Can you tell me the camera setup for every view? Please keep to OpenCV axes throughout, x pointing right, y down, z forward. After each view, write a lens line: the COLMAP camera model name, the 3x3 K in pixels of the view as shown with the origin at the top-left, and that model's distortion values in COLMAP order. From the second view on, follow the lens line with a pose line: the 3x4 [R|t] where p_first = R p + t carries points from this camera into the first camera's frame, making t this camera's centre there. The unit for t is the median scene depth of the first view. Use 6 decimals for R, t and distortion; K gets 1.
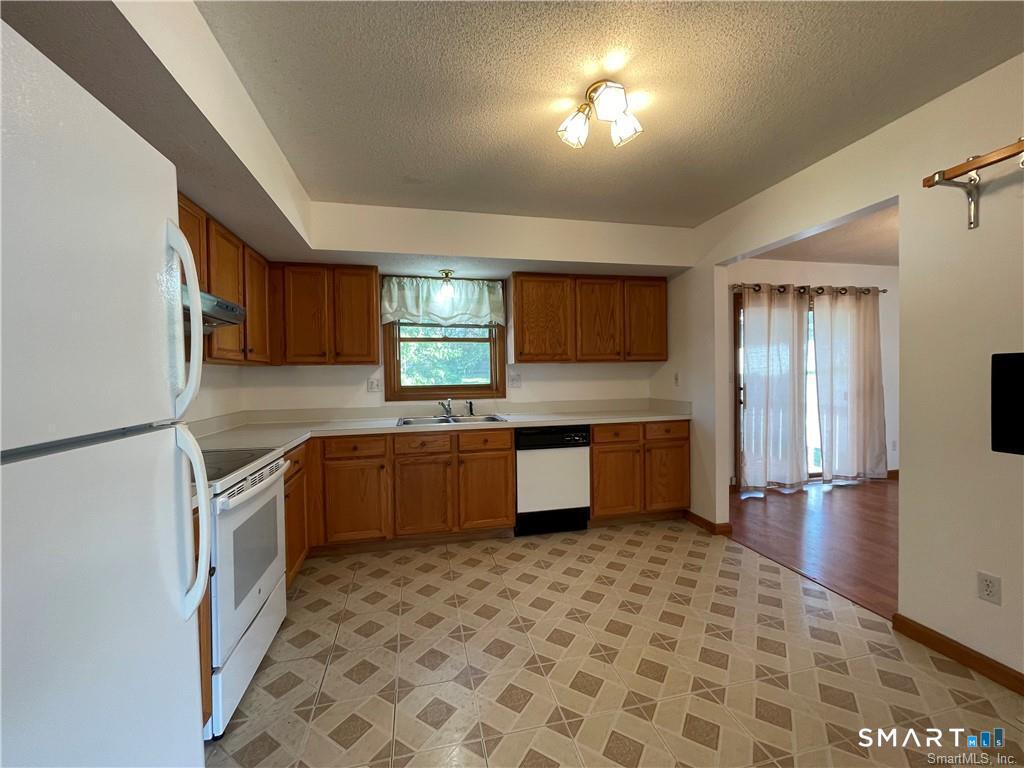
lens RADIAL K [[410.6, 0, 510.1], [0, 410.6, 383.4], [0, 0, 1]] dist [0.000915, 0.000297]
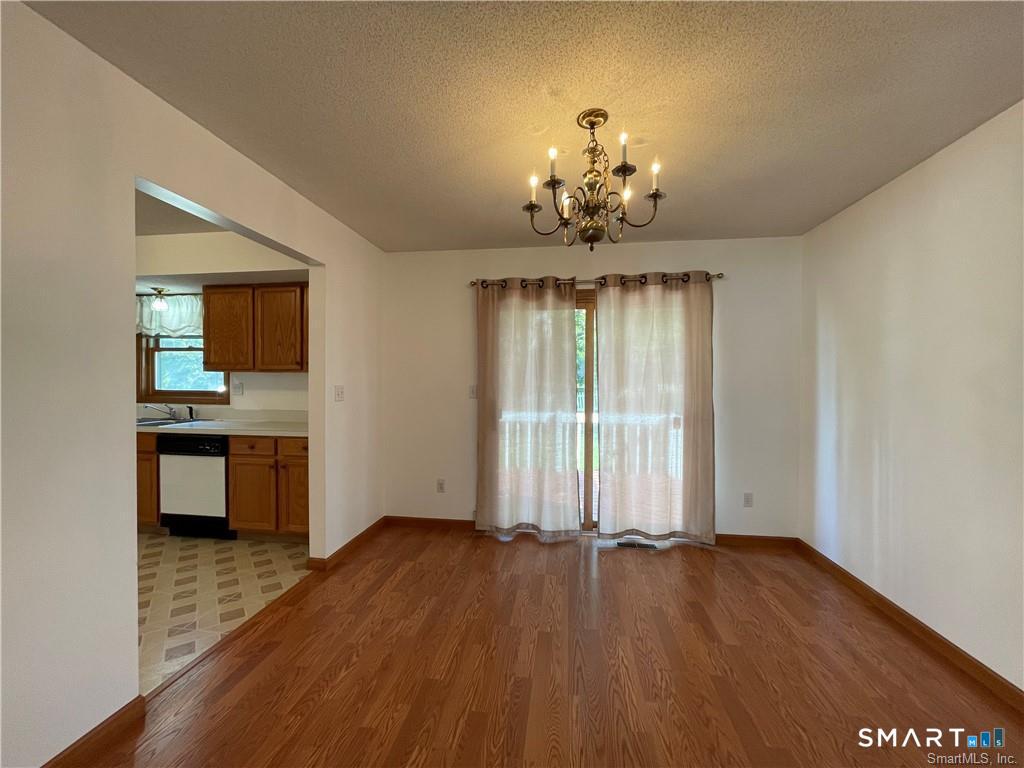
lens RADIAL K [[413.9, 0, 507.5], [0, 413.9, 383.6], [0, 0, 1]] dist [-0.010619, -0.000027]
pose [[0.932737, 0.026631, -0.359573, 1.131759], [-0.029365, 0.999566, -0.002140, -0.040114], [0.359360, 0.012555, 0.933115, 0.298475]]
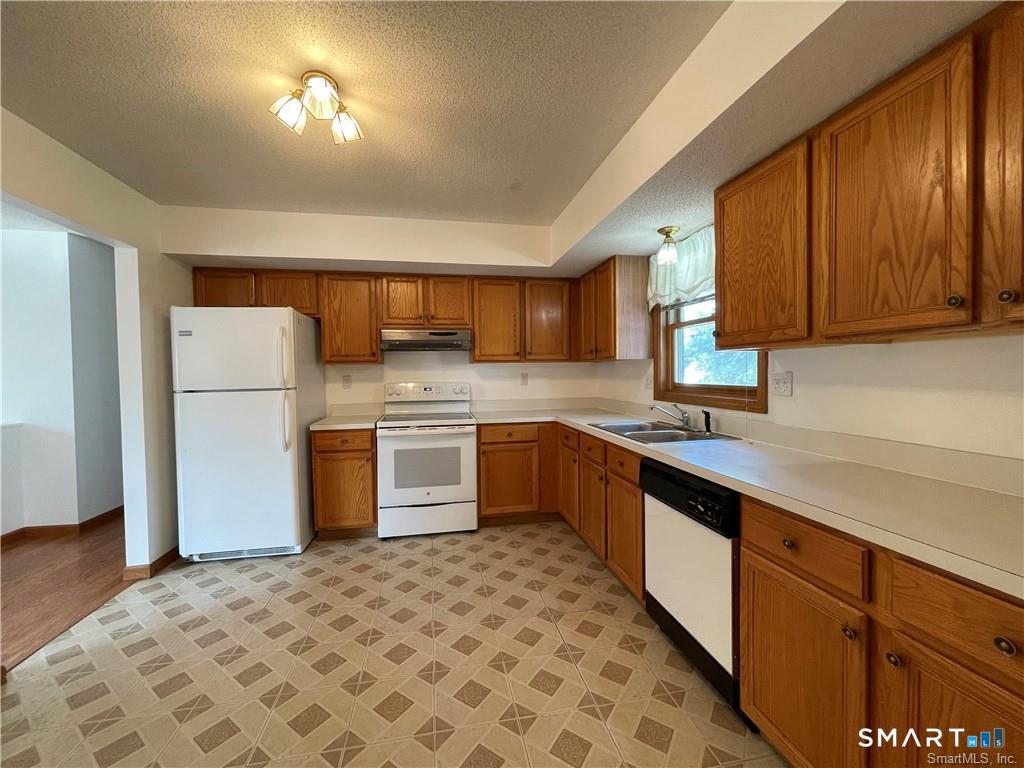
lens RADIAL K [[410.6, 0, 510.1], [0, 410.6, 383.4], [0, 0, 1]] dist [0.000915, 0.000297]
pose [[-0.039063, 0.044822, -0.998231, 0.598711], [-0.003652, 0.998980, 0.044999, -0.029709], [0.999230, 0.005403, -0.038859, 0.745552]]
